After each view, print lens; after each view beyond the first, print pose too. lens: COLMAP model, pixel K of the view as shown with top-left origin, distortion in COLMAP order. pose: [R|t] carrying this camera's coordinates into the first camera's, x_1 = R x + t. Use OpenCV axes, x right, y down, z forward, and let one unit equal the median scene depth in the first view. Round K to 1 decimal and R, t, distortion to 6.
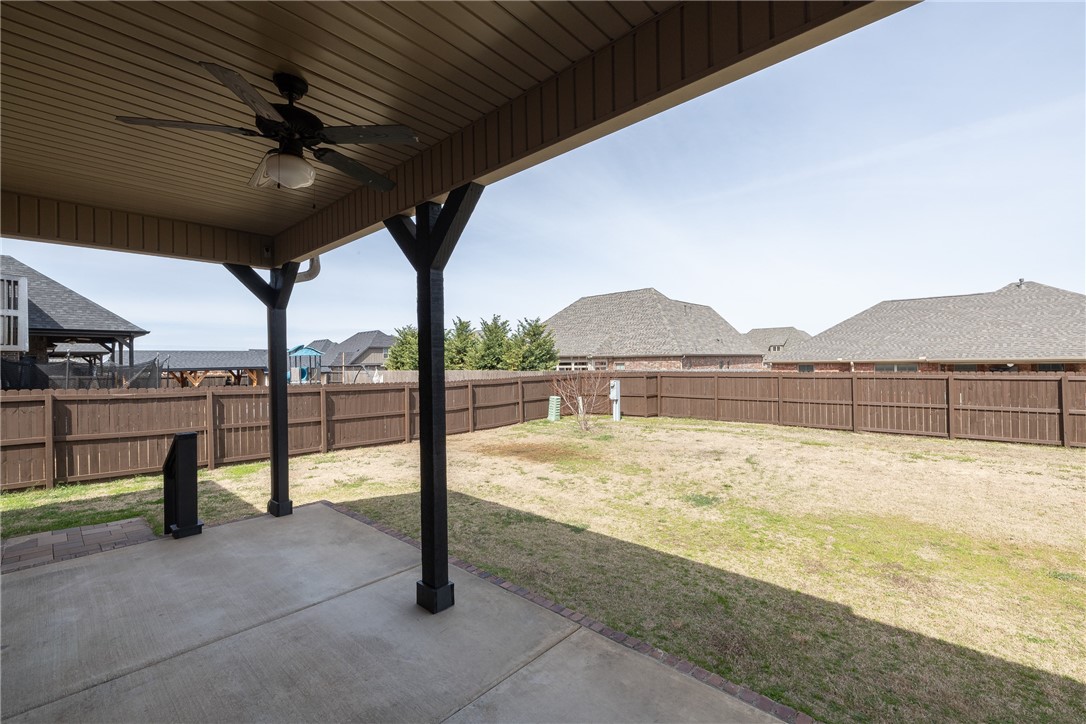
lens RADIAL K [[455.6, 0, 541.4], [0, 455.6, 357.1], [0, 0, 1]] dist [-0.000533, 0.000588]
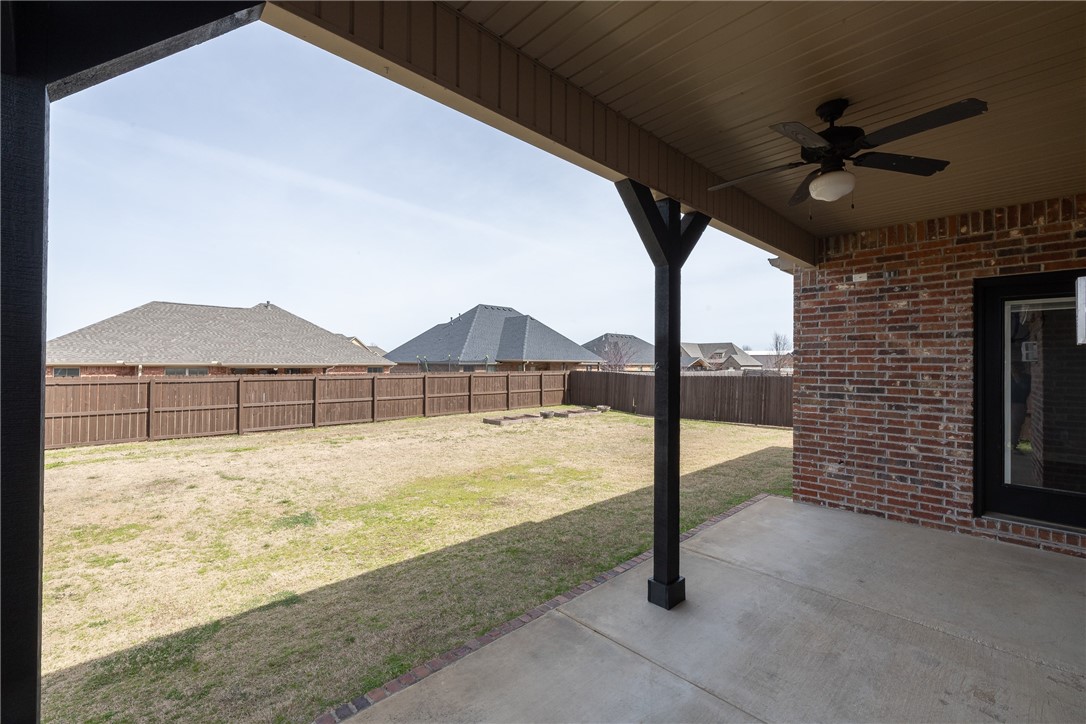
lens RADIAL K [[455.6, 0, 542.2], [0, 455.6, 356.9], [0, 0, 1]] dist [-0.000533, 0.000588]
pose [[0.067032, 0.029393, 0.997318, -0.520111], [-0.018421, 0.999432, -0.028218, 0.016125], [-0.997581, -0.016480, 0.067536, 0.498192]]
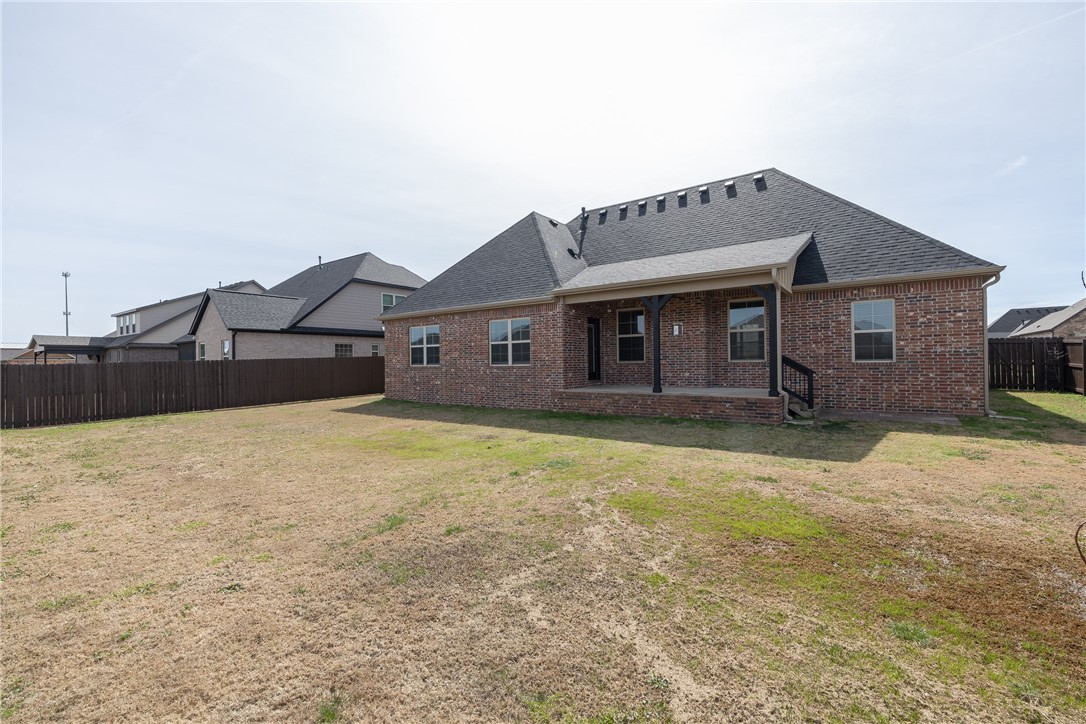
lens RADIAL K [[455.6, 0, 542.1], [0, 455.6, 361.3], [0, 0, 1]] dist [-0.000533, 0.000588]
pose [[-0.988012, 0.035768, -0.150176, 0.607497], [0.037733, 0.999235, -0.010250, 0.109726], [0.149694, -0.015794, -0.988606, 2.030963]]
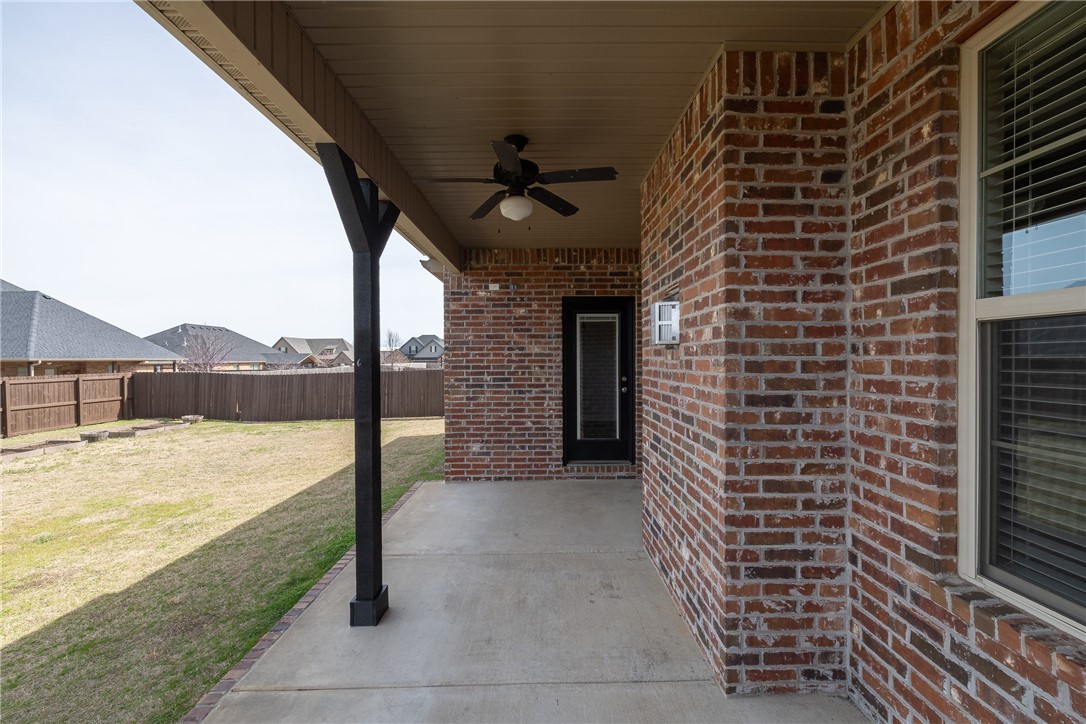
lens RADIAL K [[455.6, 0, 546.0], [0, 455.6, 359.8], [0, 0, 1]] dist [-0.000533, 0.000588]
pose [[-0.681904, 0.019601, 0.731179, -0.478023], [0.011262, 0.999804, -0.016298, 0.015784], [-0.731355, -0.002879, -0.681991, 0.562755]]
